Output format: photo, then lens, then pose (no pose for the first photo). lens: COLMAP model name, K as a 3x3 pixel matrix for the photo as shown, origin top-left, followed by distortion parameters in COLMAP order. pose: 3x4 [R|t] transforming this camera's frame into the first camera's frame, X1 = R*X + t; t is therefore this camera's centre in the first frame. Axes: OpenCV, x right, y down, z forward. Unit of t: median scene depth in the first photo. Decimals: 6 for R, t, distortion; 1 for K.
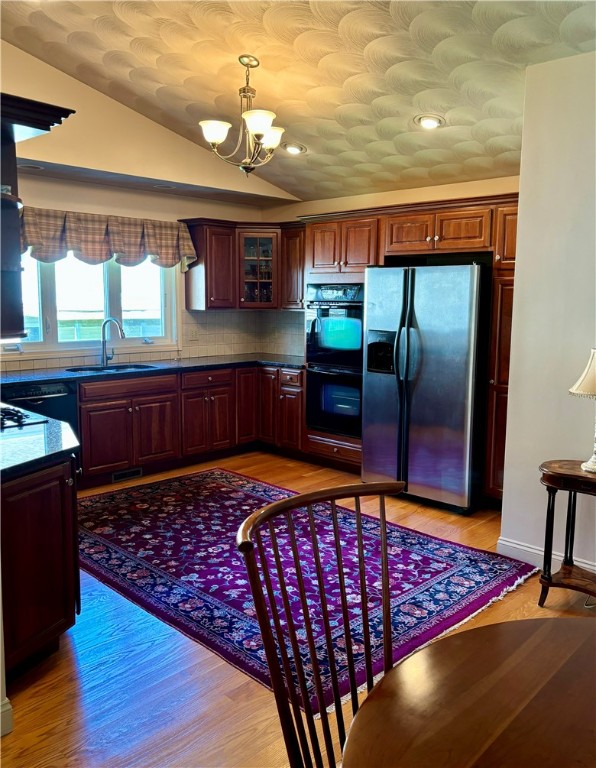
lens RADIAL K [[642.5, 0, 298.8], [0, 642.5, 380.1], [0, 0, 1]] dist [0.040181, 0.004568]
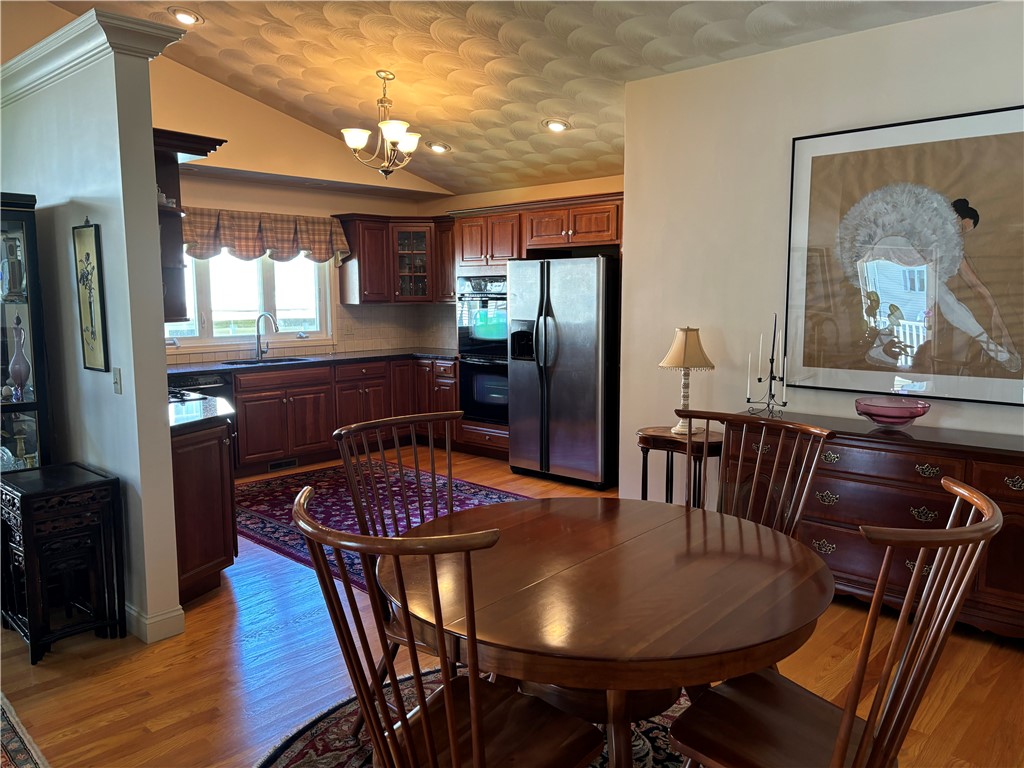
lens RADIAL K [[779.0, 0, 514.3], [0, 779.0, 390.4], [0, 0, 1]] dist [0.057693, -0.051784]
pose [[0.999795, -0.016154, 0.012180, 0.102850], [0.016248, 0.999839, -0.007663, 0.051039], [-0.012054, 0.007859, 0.999896, -0.292193]]
